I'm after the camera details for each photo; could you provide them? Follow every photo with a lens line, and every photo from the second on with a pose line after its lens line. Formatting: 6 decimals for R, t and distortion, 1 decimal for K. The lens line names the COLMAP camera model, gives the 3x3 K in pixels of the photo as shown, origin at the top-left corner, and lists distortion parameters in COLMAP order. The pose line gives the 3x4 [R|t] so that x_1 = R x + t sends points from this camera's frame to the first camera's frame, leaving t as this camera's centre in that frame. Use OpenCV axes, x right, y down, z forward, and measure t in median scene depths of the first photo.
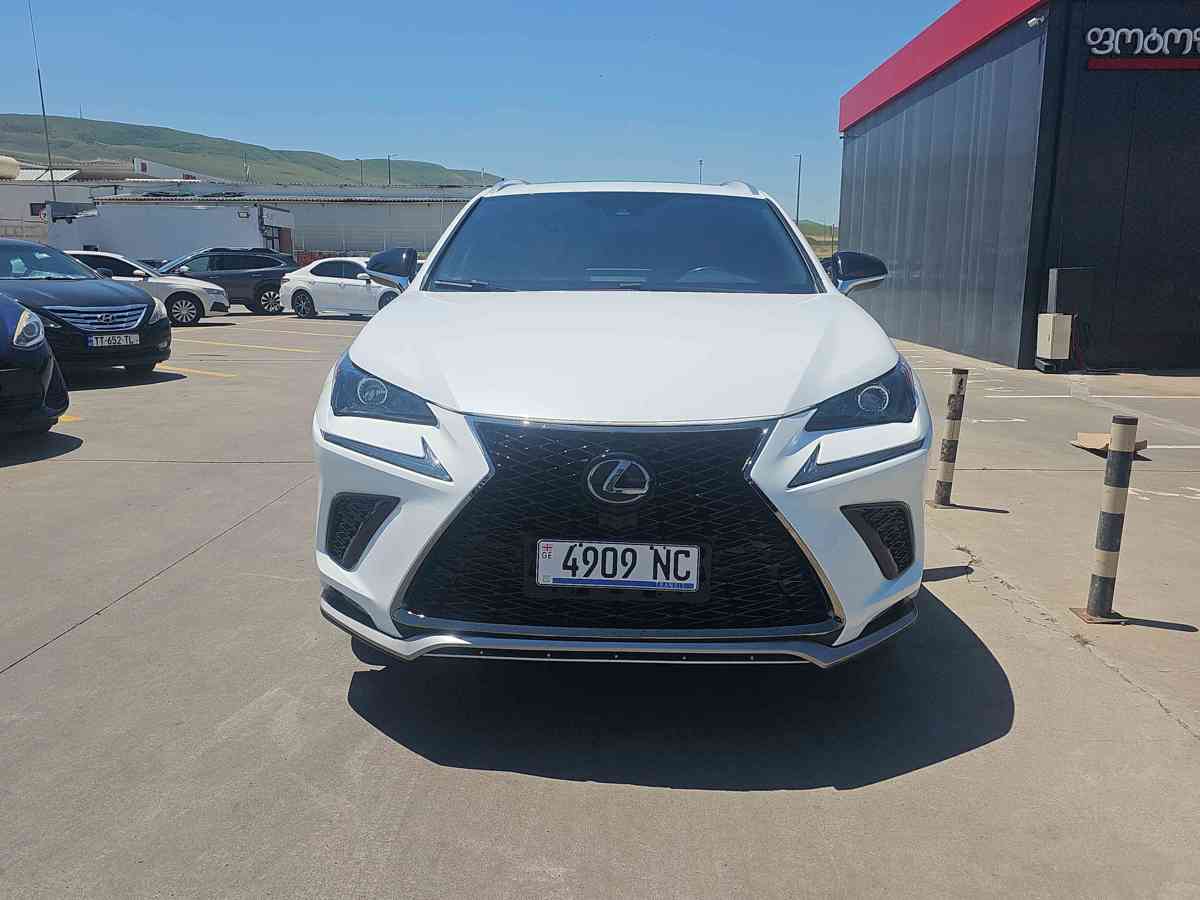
lens RADIAL K [[936.0, 0, 600.0], [0, 936.0, 450.0], [0, 0, 1]] dist [0.101632, -0.104980]
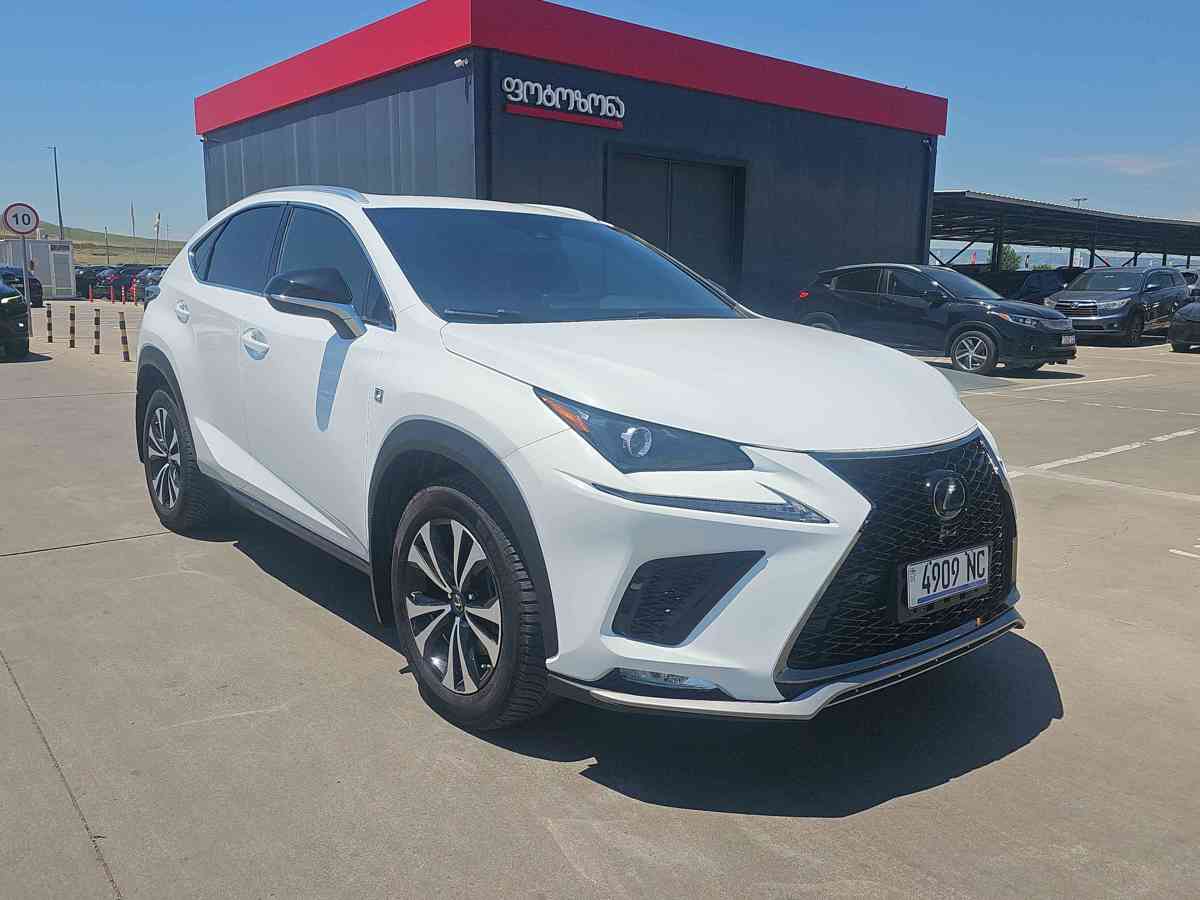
lens RADIAL K [[936.0, 0, 600.0], [0, 936.0, 450.0], [0, 0, 1]] dist [0.101632, -0.104980]
pose [[0.756512, -0.108581, 0.644903, -0.969221], [0.114709, 0.992864, 0.032605, -0.101559], [-0.643841, 0.049310, 0.763568, 0.414714]]
